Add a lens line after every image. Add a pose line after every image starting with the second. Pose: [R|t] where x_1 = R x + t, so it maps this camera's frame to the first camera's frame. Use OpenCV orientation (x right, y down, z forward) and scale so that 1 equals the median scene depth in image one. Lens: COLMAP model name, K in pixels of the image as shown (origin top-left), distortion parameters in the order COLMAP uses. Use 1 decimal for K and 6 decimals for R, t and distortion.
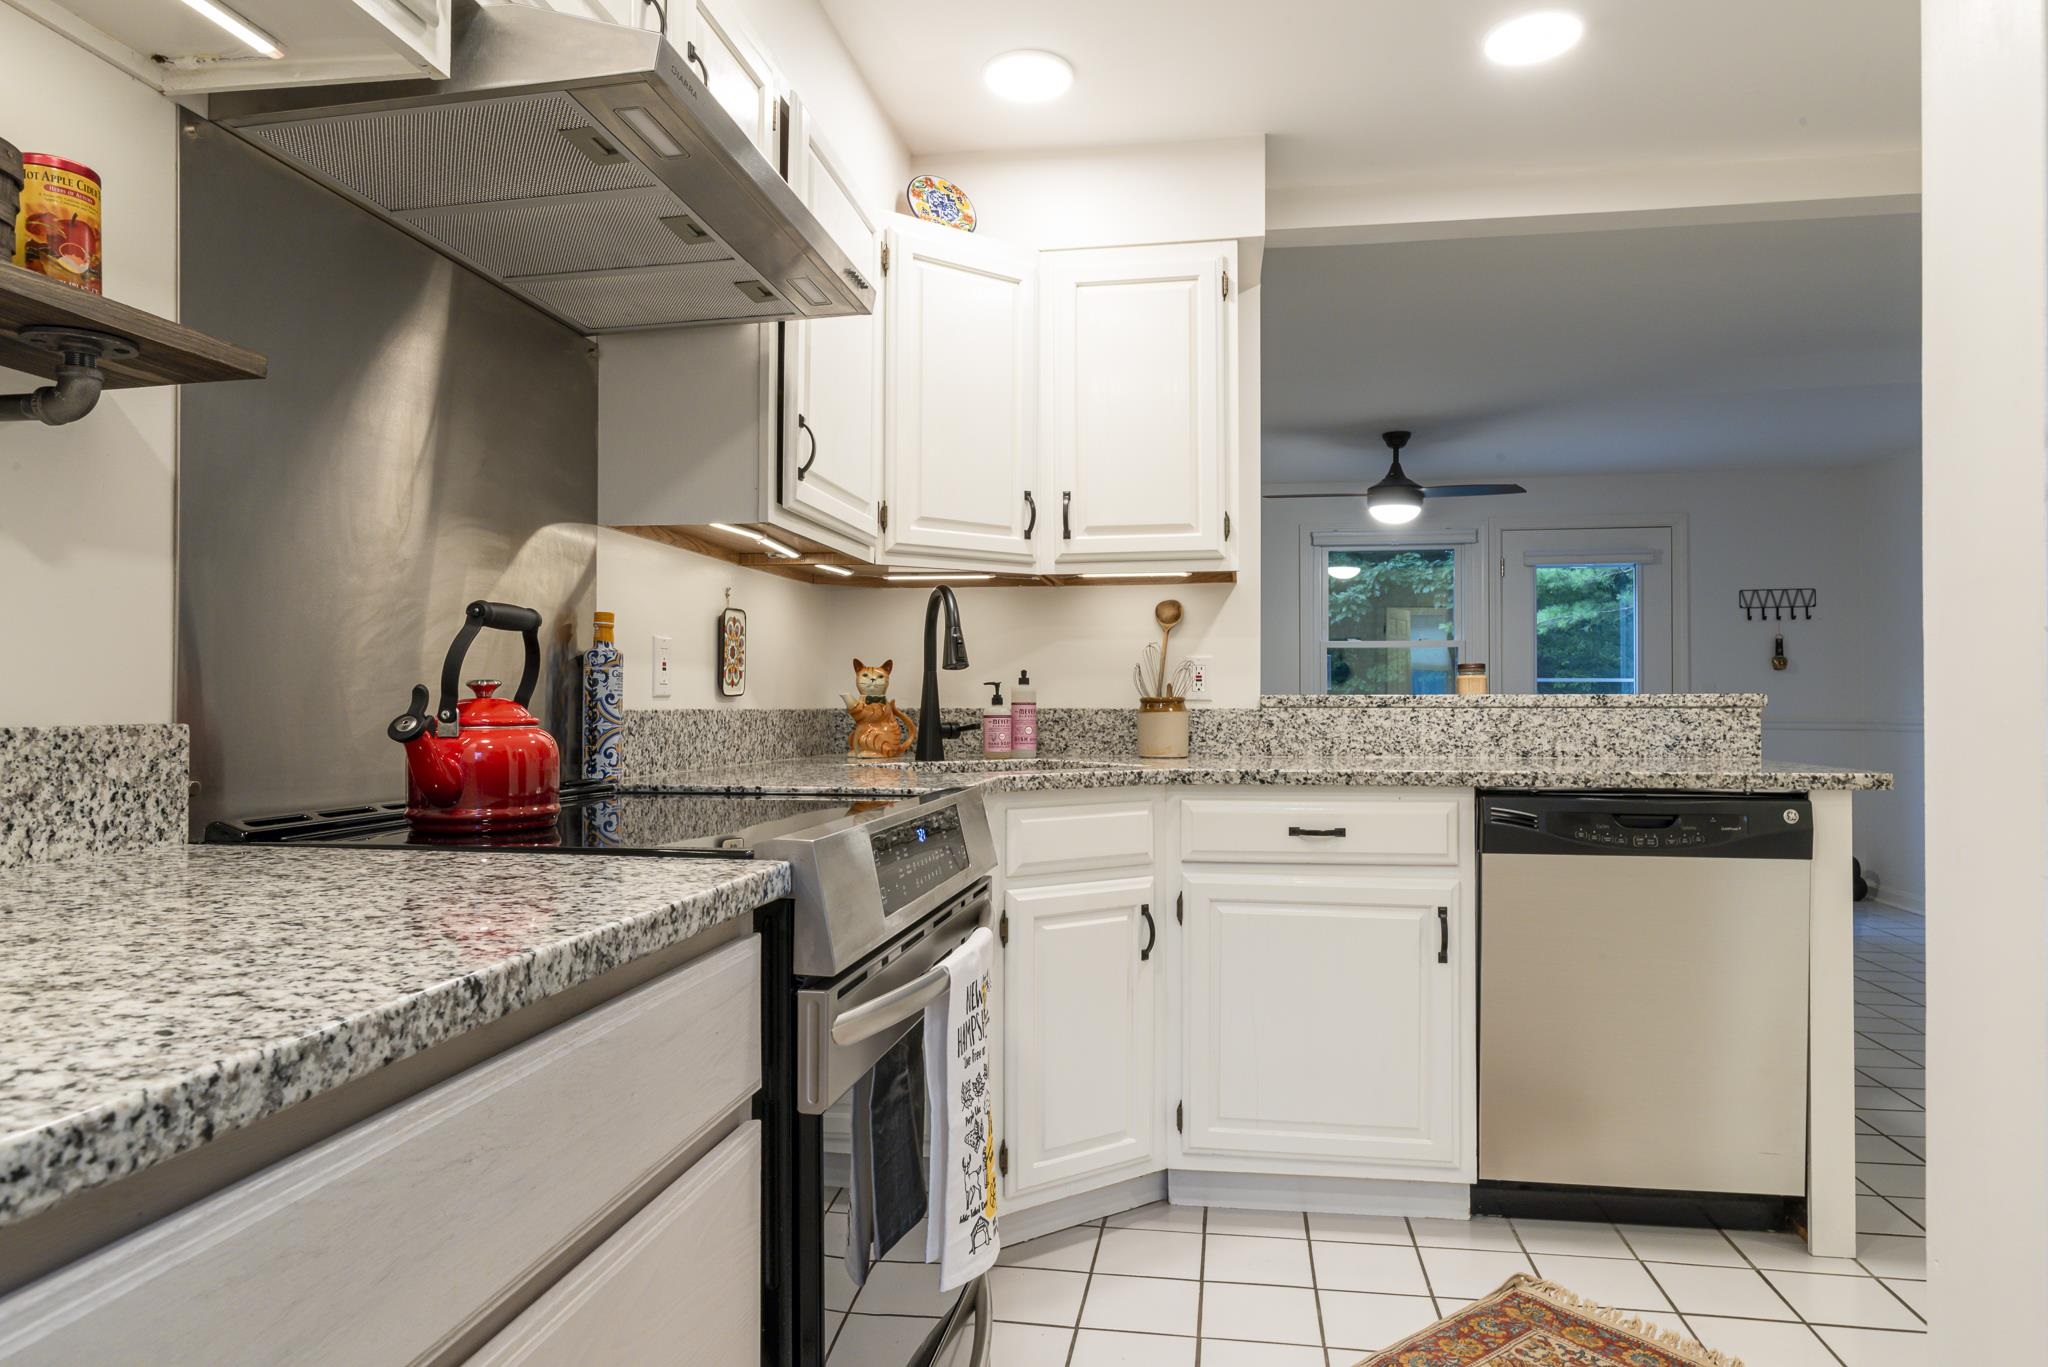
lens RADIAL K [[1196.2, 0, 1146.7], [0, 1196.2, 689.2], [0, 0, 1]] dist [-0.000545, 0.000825]
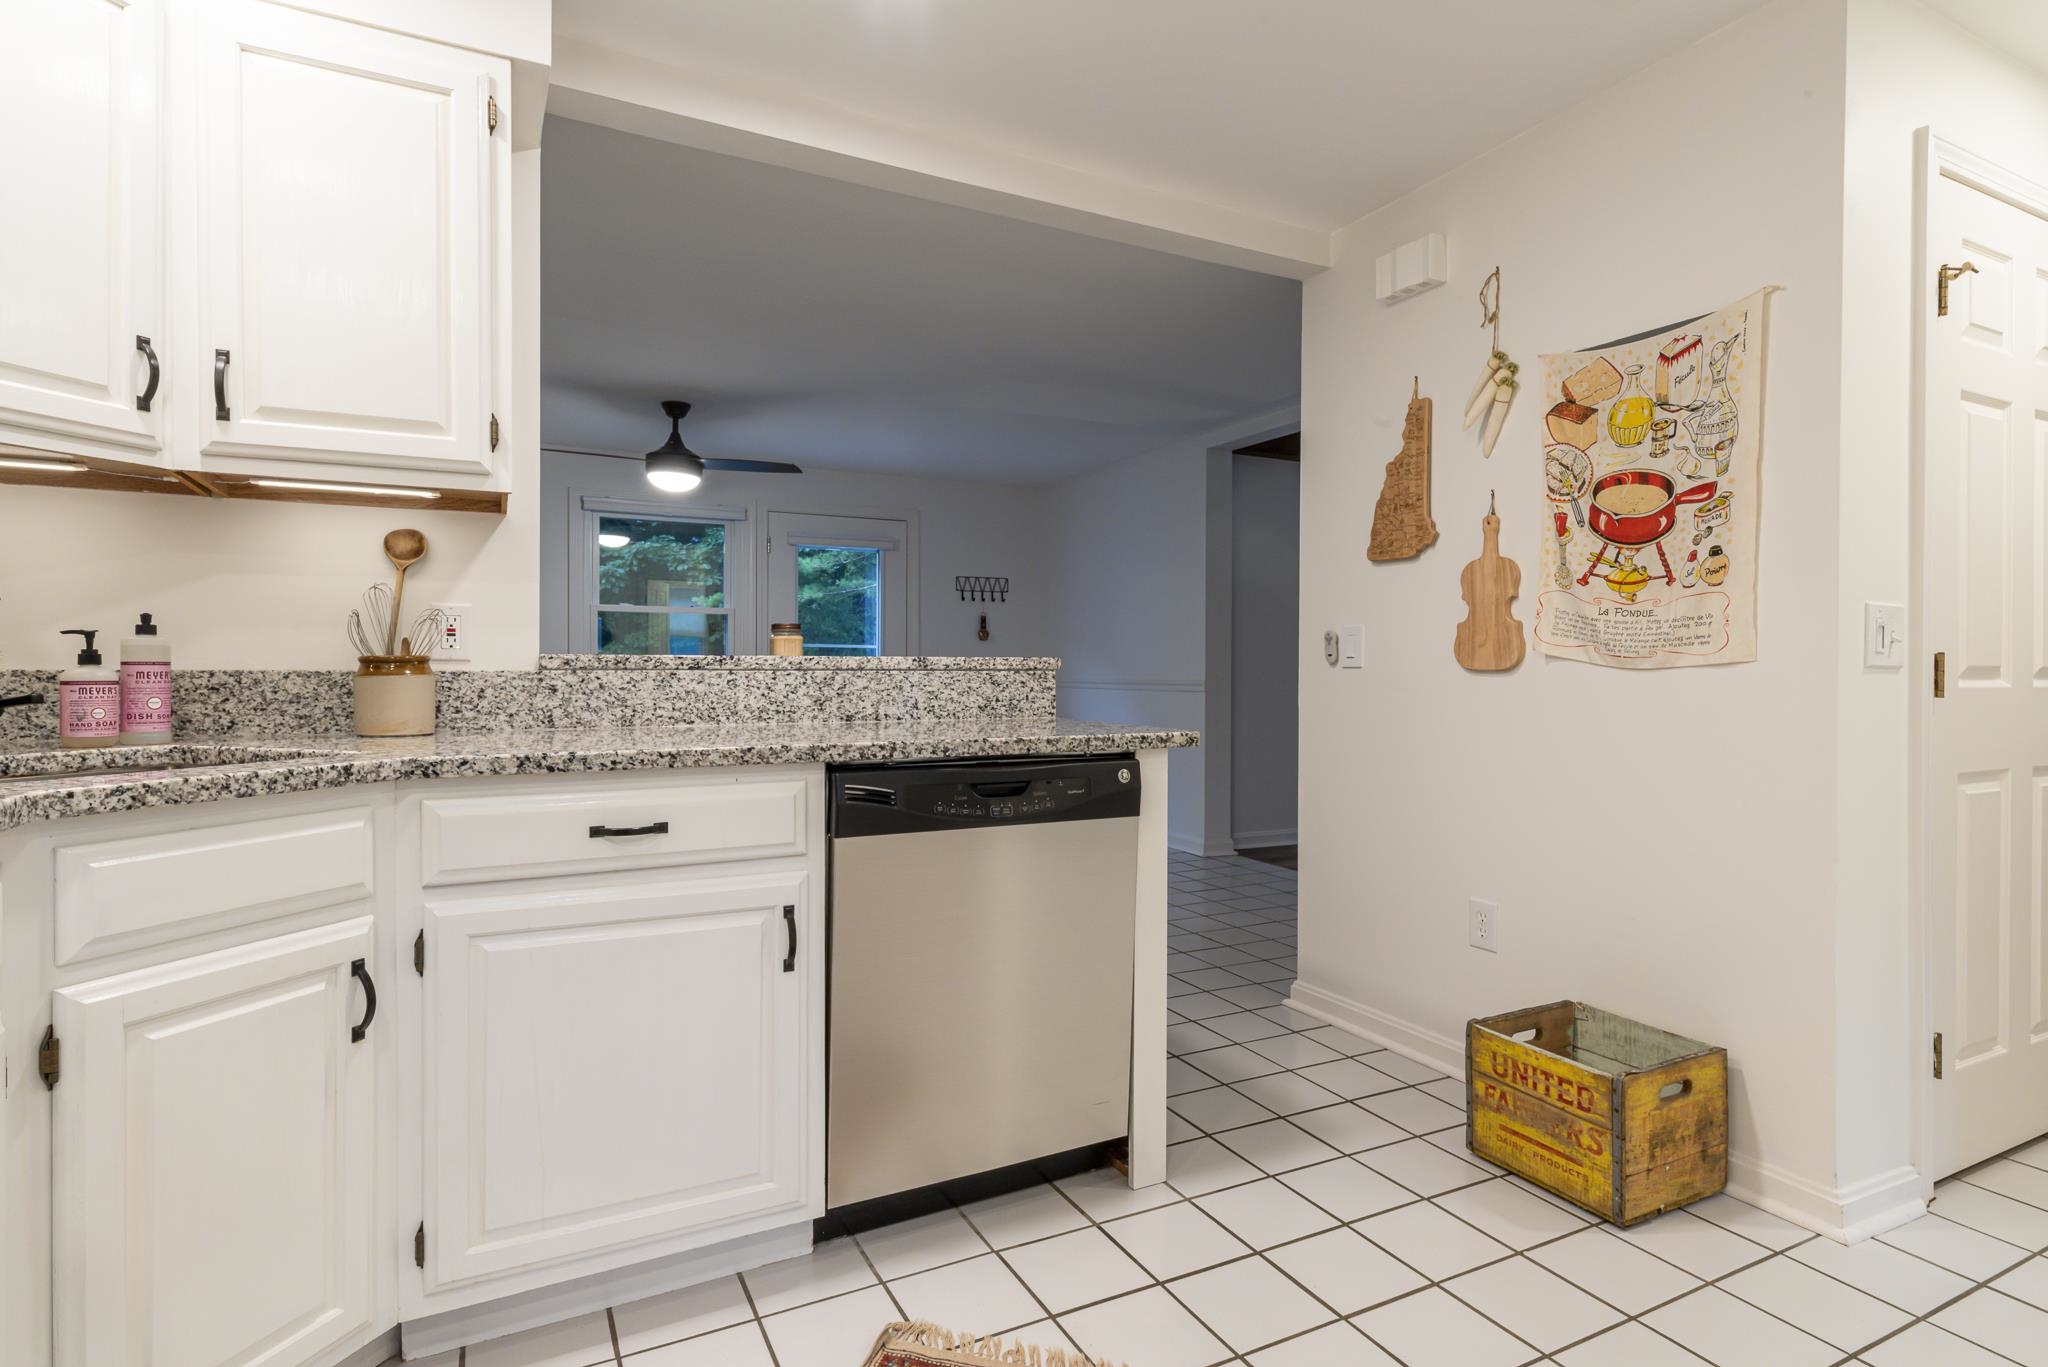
lens RADIAL K [[971.8, 0, 1051.4], [0, 971.8, 672.3], [0, 0, 1]] dist [-0.002857, 0.000092]
pose [[0.826722, -0.000362, 0.562610, 0.013663], [-0.010078, 0.999830, 0.015452, 0.004345], [-0.562520, -0.018445, 0.826578, 0.315561]]
